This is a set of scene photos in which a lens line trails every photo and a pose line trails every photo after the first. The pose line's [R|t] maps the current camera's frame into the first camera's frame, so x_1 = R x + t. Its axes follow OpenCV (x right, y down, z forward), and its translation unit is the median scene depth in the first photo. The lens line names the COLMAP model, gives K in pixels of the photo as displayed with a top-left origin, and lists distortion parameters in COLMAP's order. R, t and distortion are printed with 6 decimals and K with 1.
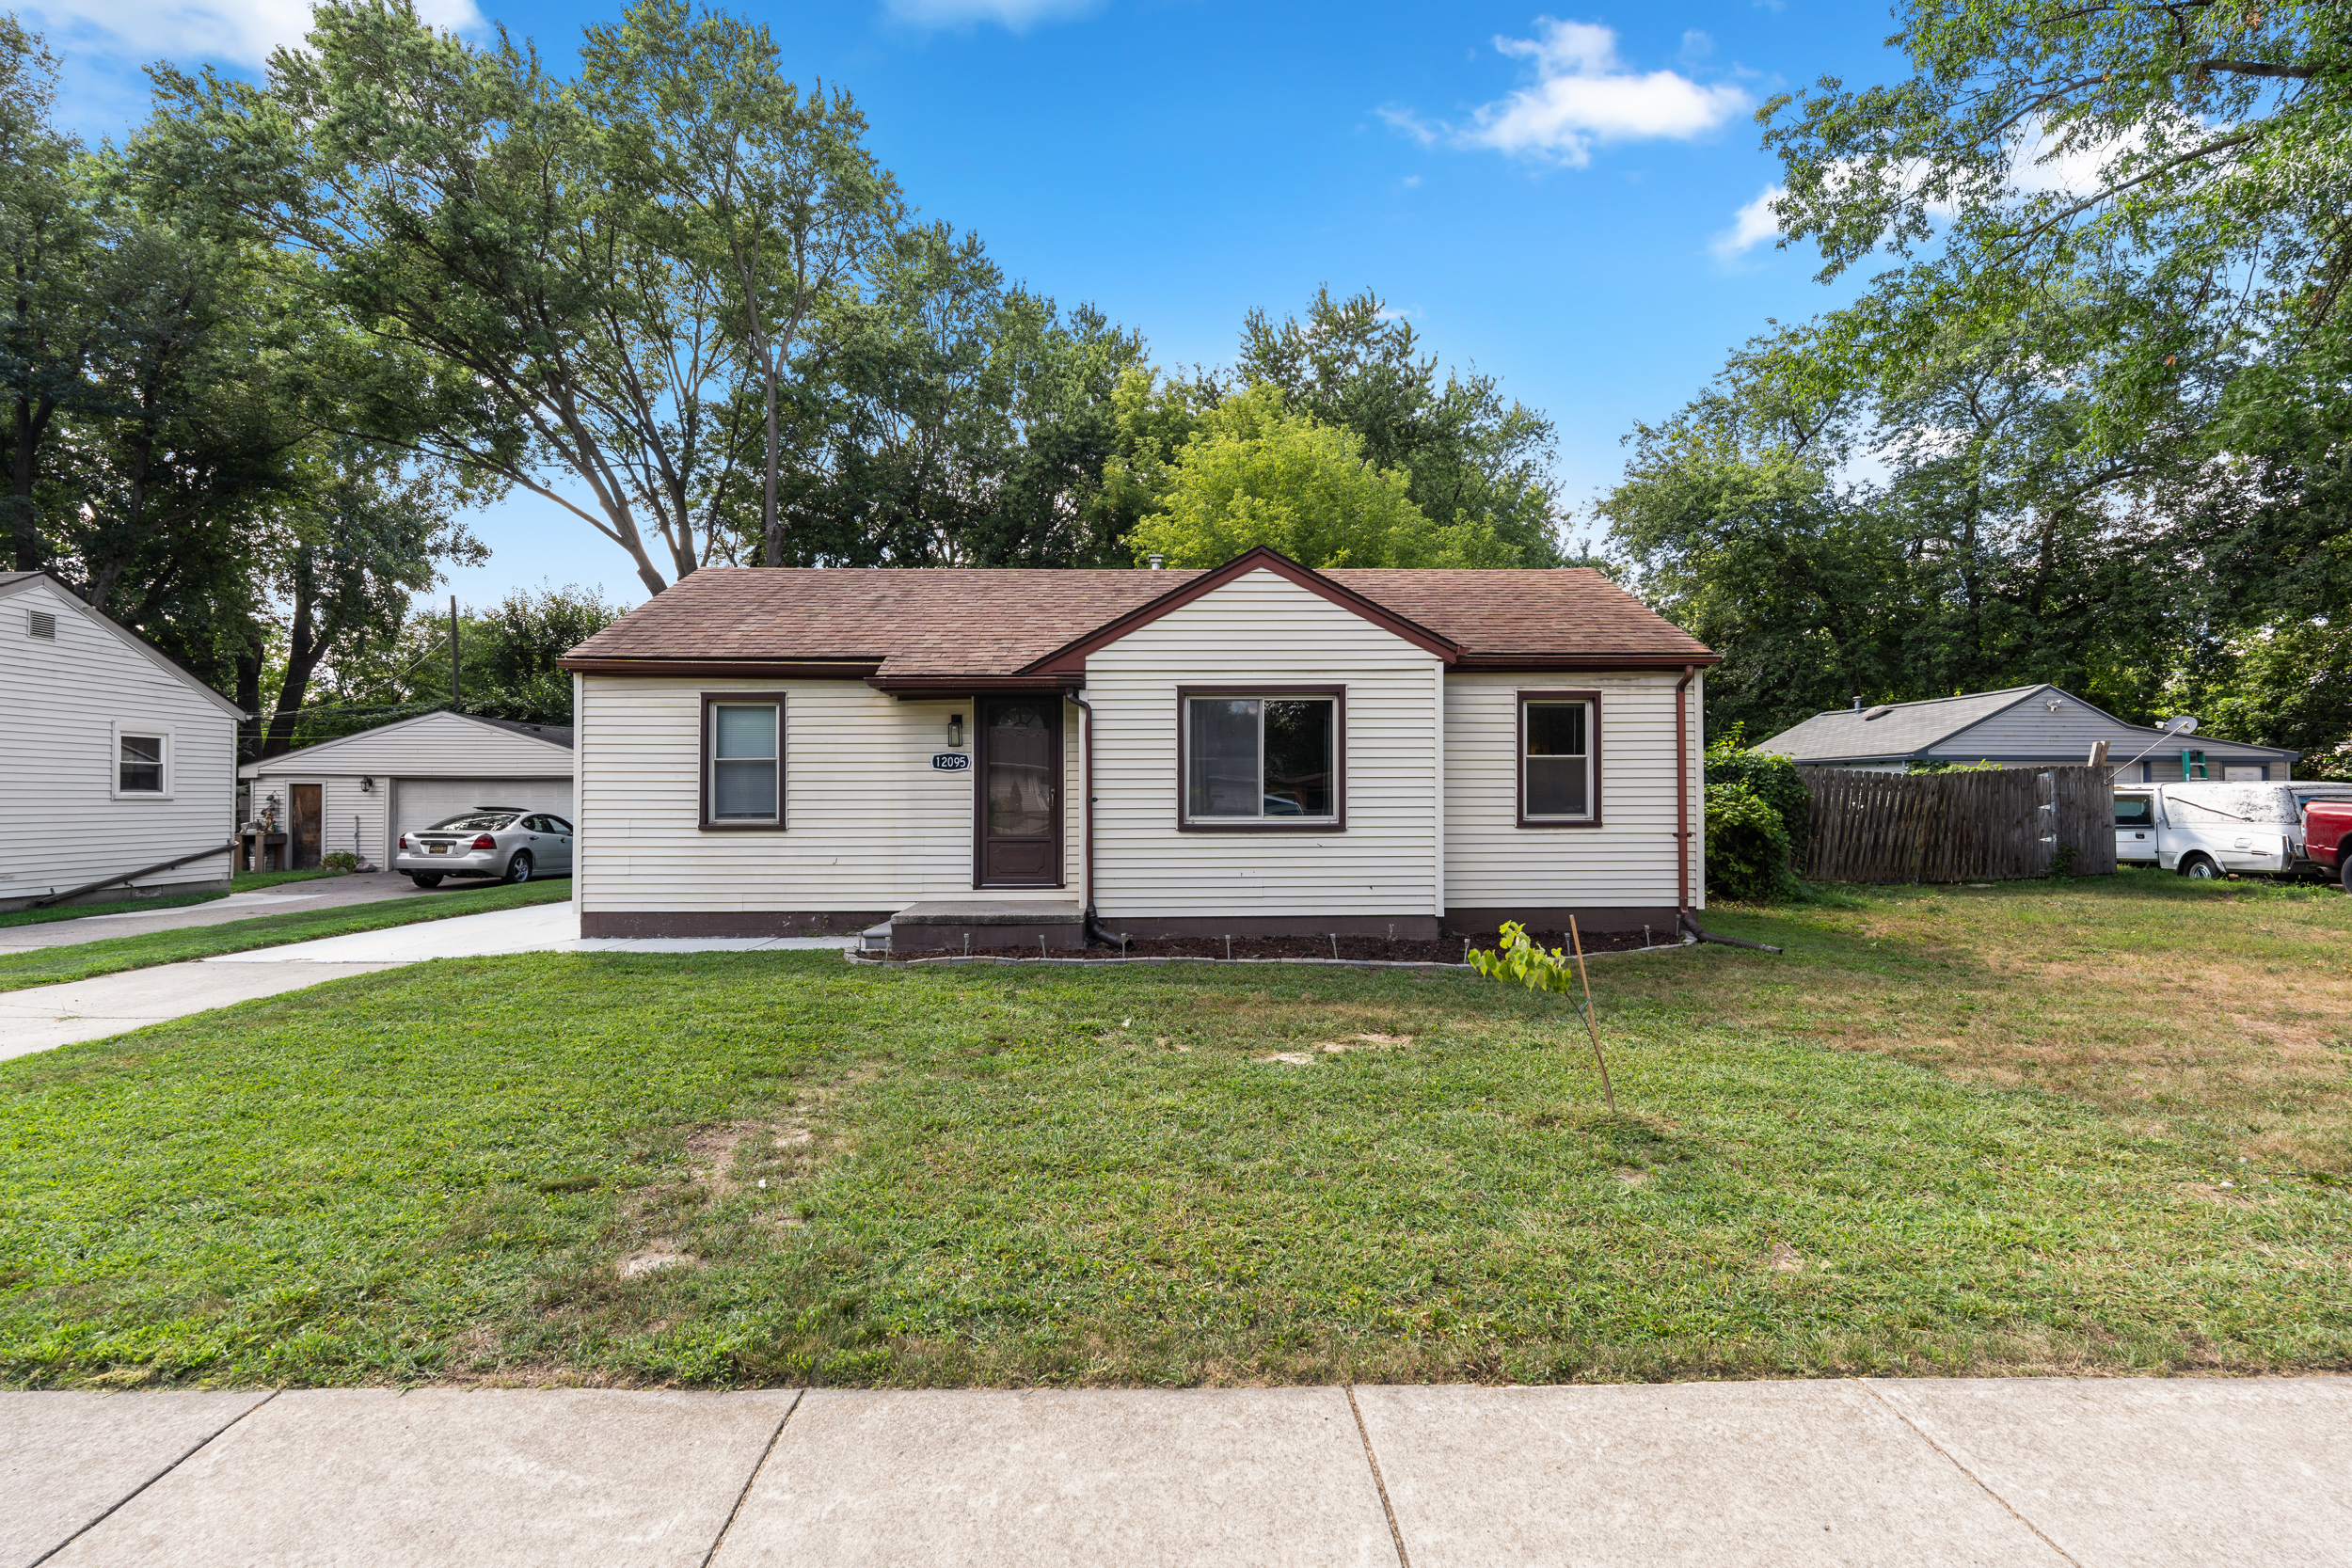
lens RADIAL K [[1055.5, 0, 1176.0], [0, 1055.5, 784.0], [0, 0, 1]] dist [-0.010256, 0.000093]
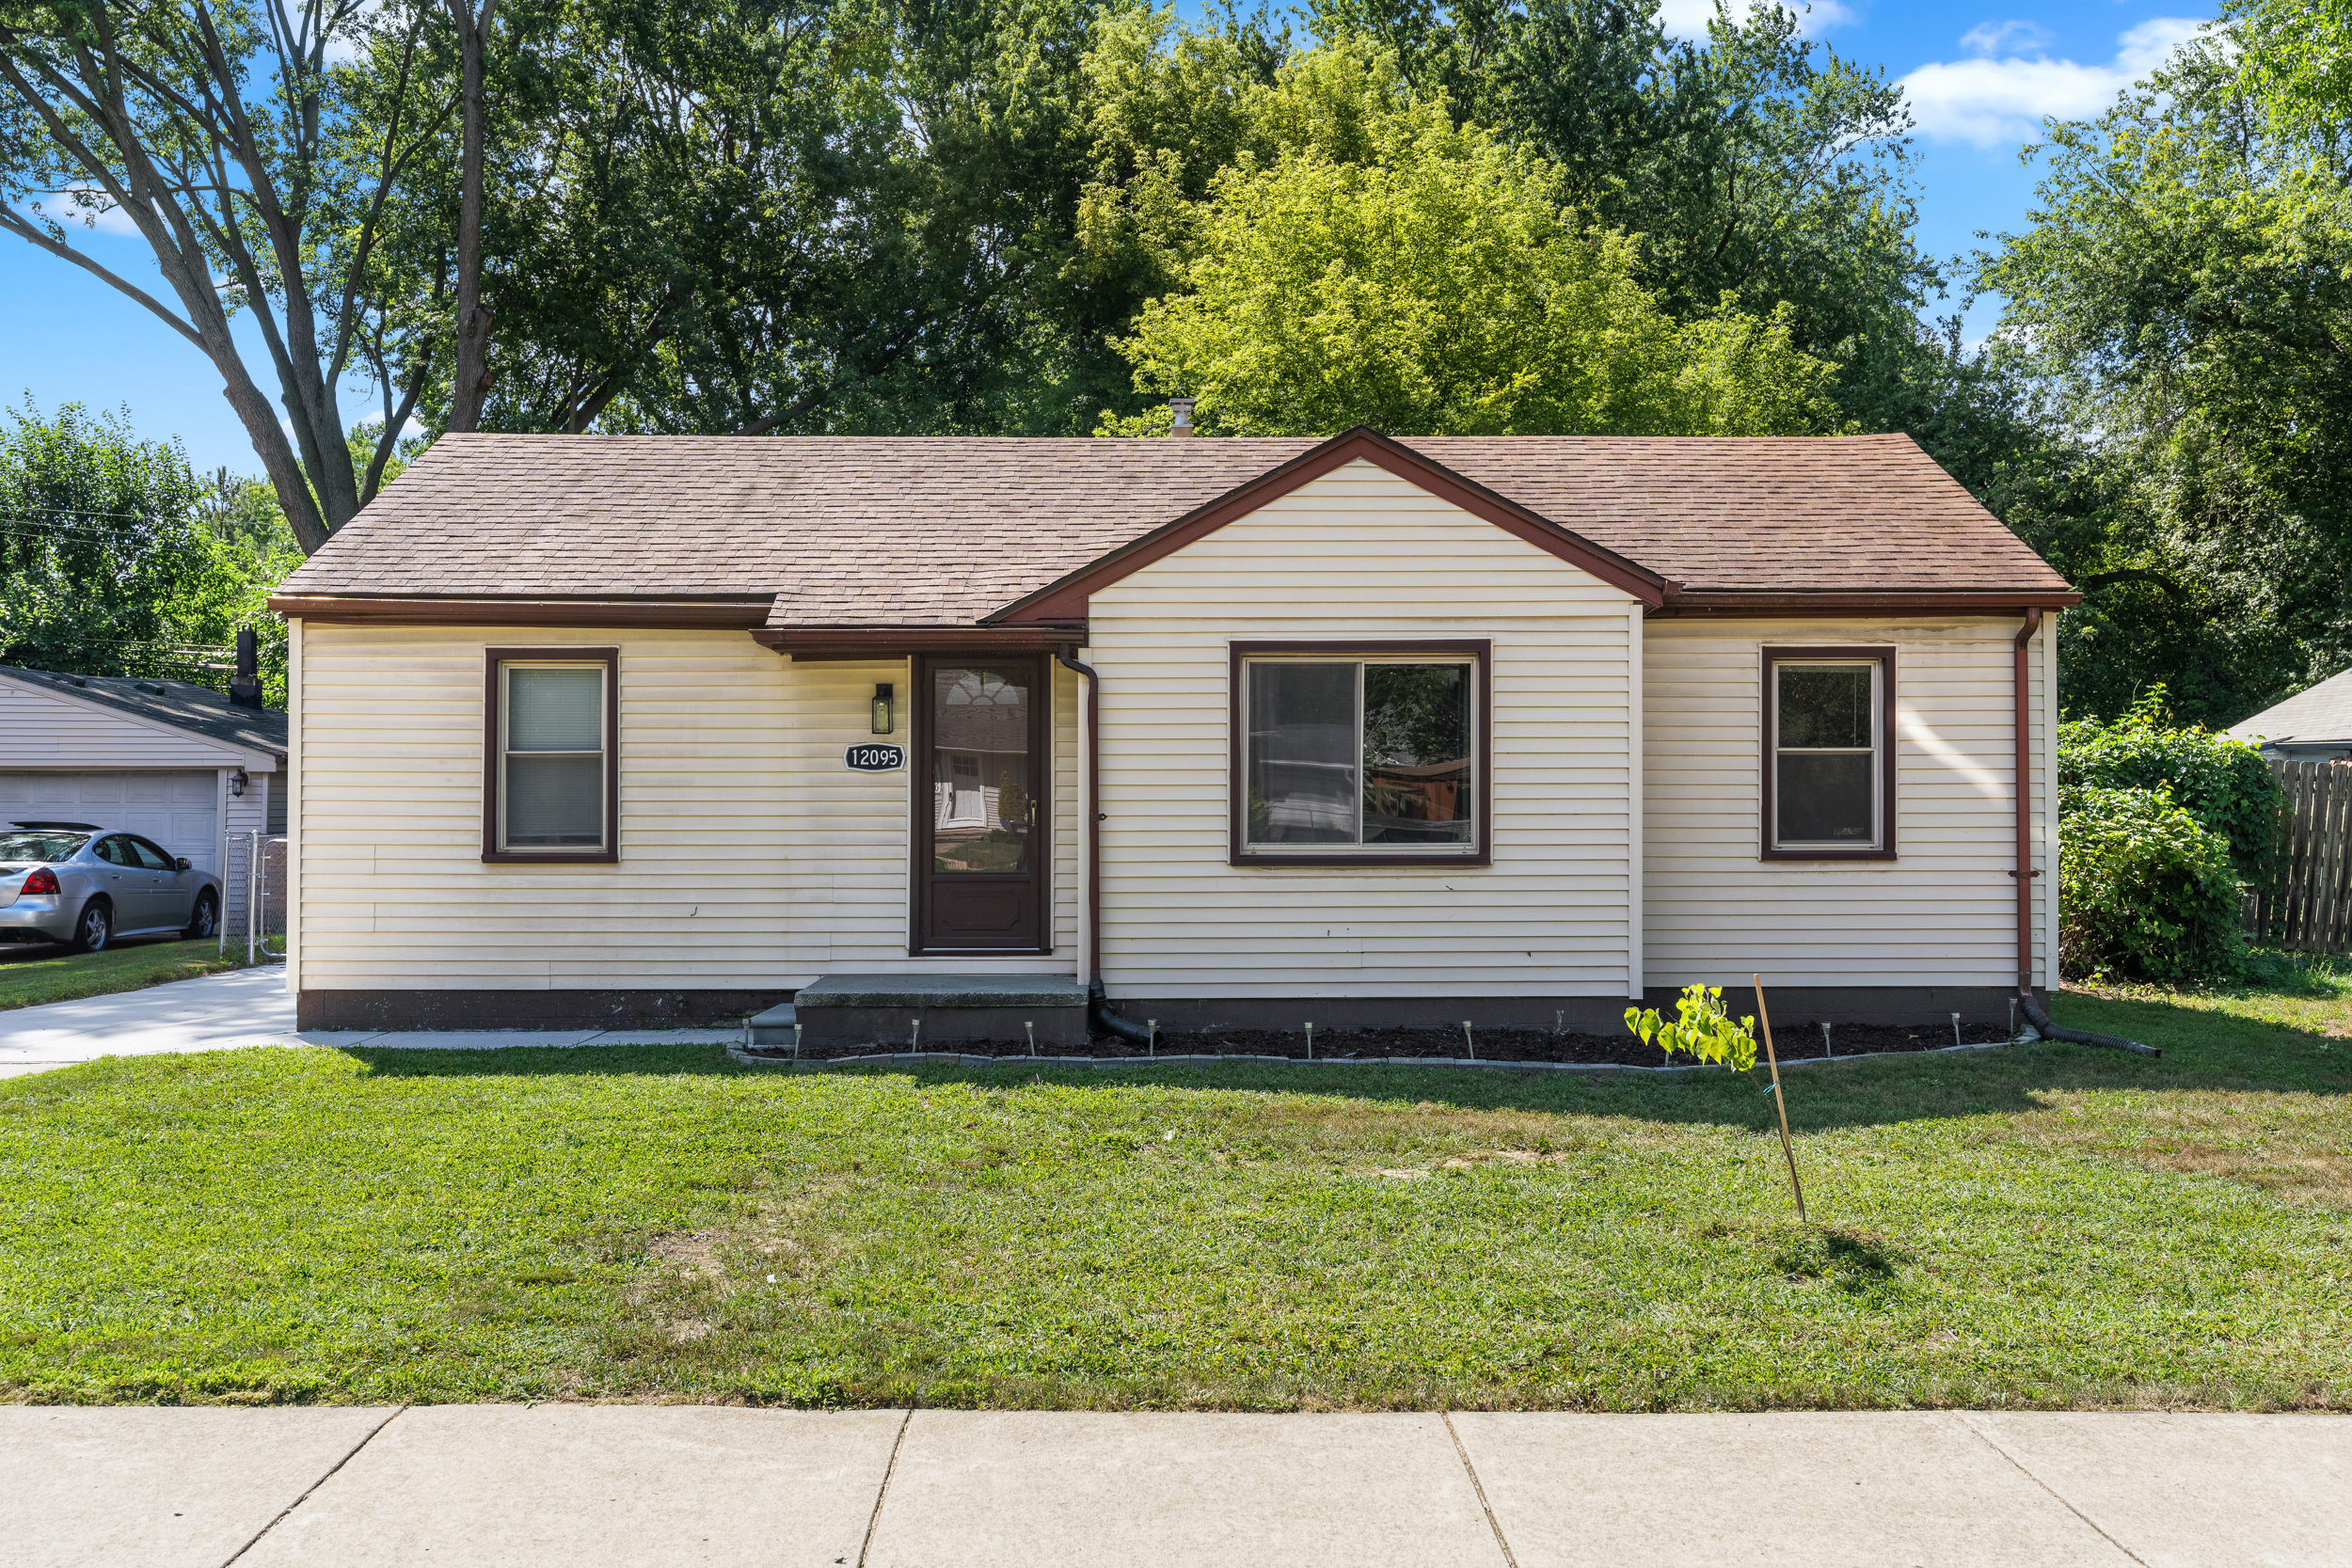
lens RADIAL K [[2095.4, 0, 1176.0], [0, 2095.4, 784.0], [0, 0, 1]] dist [-0.001927, 0.004334]
pose [[0.999971, 0.001970, -0.007311, -0.022215], [-0.001929, 0.999983, 0.005581, -0.012357], [0.007321, -0.005567, 0.999958, -0.280184]]
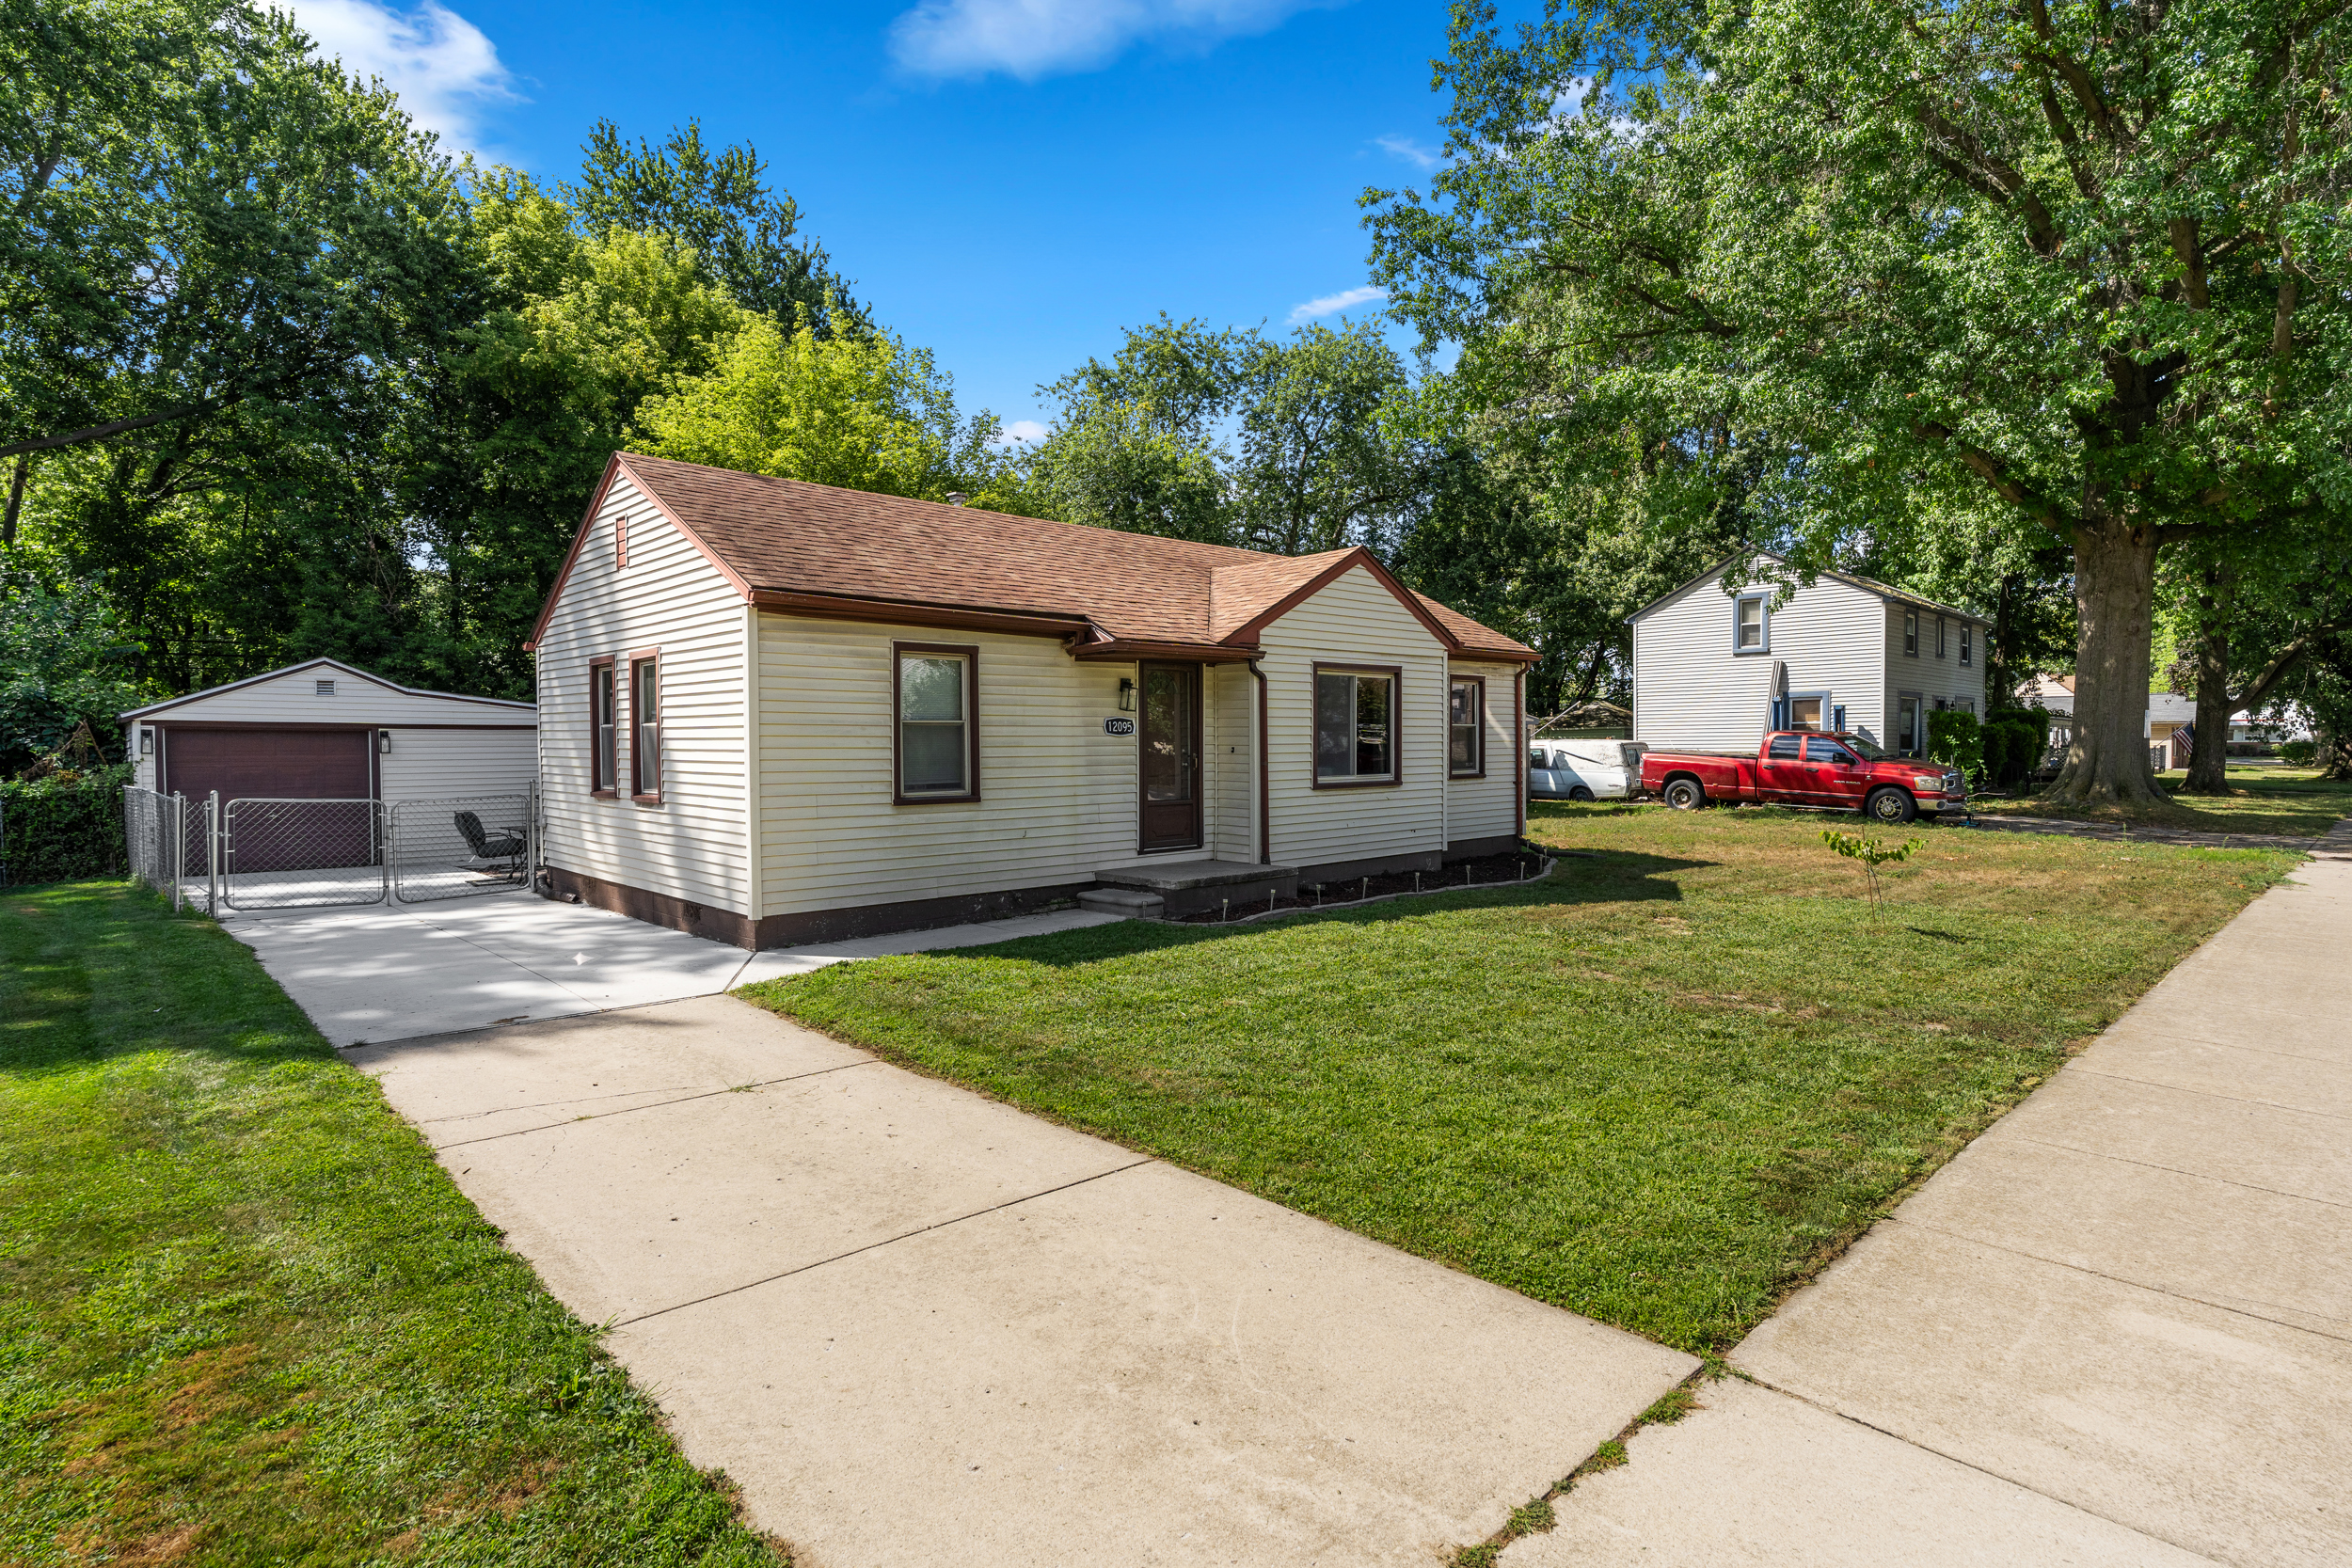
lens RADIAL K [[1230.7, 0, 1176.0], [0, 1230.7, 784.0], [0, 0, 1]] dist [-0.000858, -0.000052]
pose [[0.731594, -0.025616, 0.681259, -0.987476], [-0.003952, 0.999118, 0.041811, -0.016058], [-0.681729, -0.033281, 0.730848, 0.133002]]
